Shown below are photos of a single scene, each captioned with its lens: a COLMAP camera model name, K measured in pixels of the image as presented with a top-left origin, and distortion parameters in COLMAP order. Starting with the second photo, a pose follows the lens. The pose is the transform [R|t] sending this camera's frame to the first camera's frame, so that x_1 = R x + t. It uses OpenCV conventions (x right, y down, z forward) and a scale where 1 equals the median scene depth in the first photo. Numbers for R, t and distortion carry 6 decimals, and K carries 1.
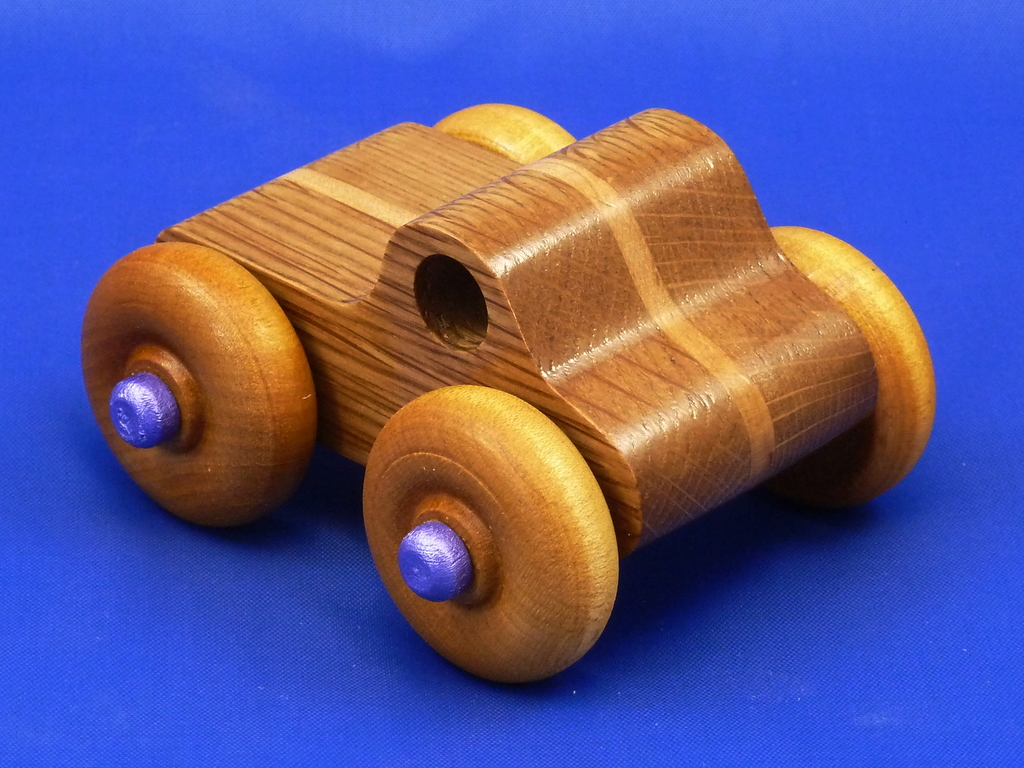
lens RADIAL K [[4603.4, 0, 511.5], [0, 4603.4, 384.2], [0, 0, 1]] dist [-0.027723, 0.000000]
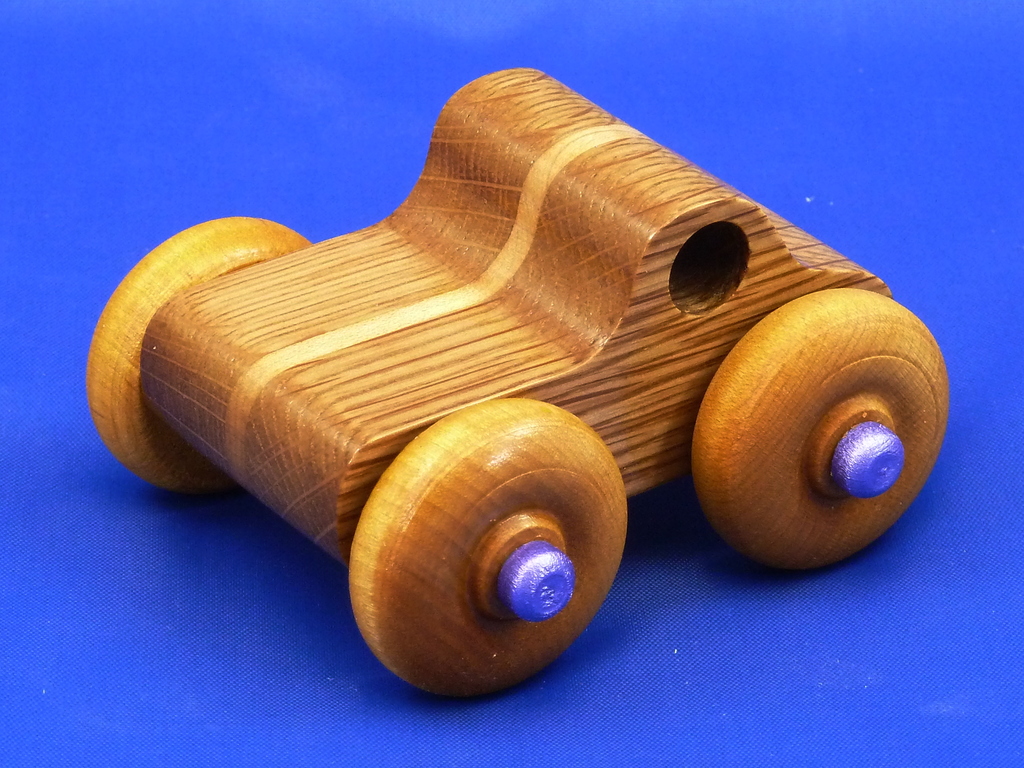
lens RADIAL K [[4603.4, 0, 512.1], [0, 4603.4, 383.1], [0, 0, 1]] dist [-0.027723, 0.000000]
pose [[0.182915, -0.488846, 0.852978, -0.885586], [0.468110, 0.806259, 0.361688, -0.378940], [-0.864532, 0.333130, 0.376311, 0.654454]]
